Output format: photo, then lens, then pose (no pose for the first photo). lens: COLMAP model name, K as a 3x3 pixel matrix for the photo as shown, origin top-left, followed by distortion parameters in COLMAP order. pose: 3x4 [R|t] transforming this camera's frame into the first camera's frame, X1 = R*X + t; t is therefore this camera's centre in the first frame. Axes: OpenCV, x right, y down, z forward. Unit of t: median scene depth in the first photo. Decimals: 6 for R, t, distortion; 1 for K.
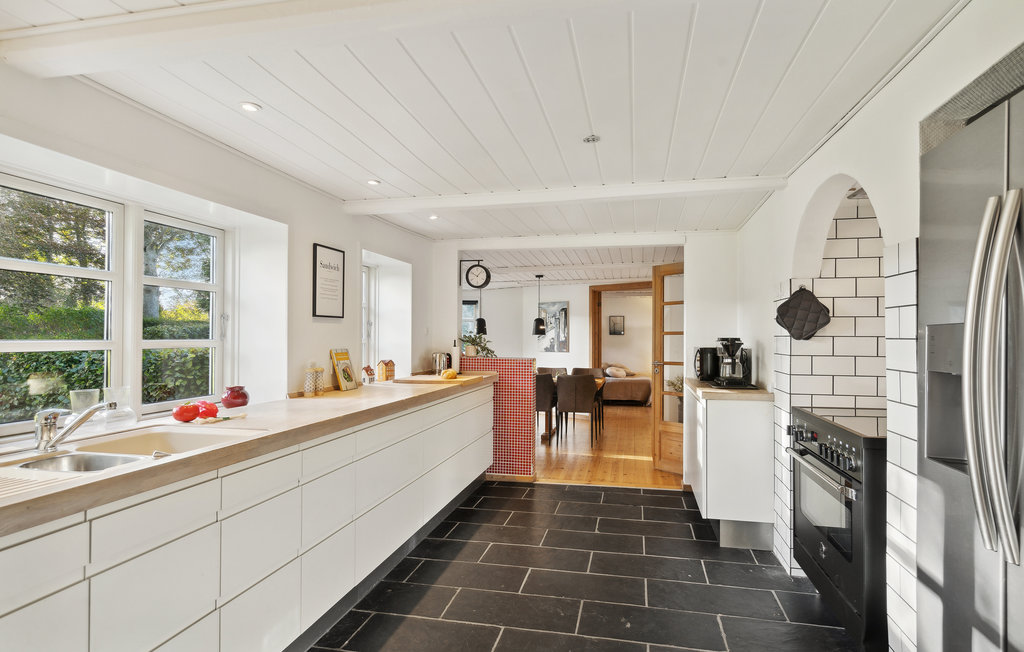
lens RADIAL K [[553.7, 0, 513.1], [0, 553.7, 329.1], [0, 0, 1]] dist [0.000017, 0.000099]
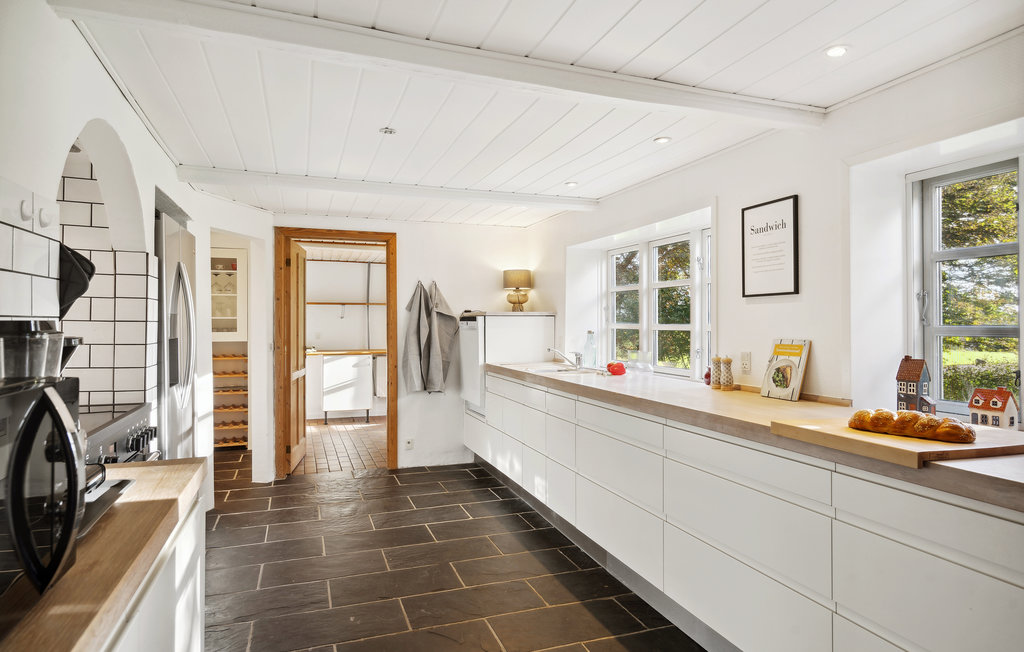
lens RADIAL K [[592.4, 0, 510.8], [0, 592.4, 324.6], [0, 0, 1]] dist [-0.001152, -0.000095]
pose [[-0.841543, -0.003402, -0.540180, 0.384397], [0.002535, 0.999944, -0.010247, 0.024671], [0.540184, -0.009992, -0.841487, 1.456399]]
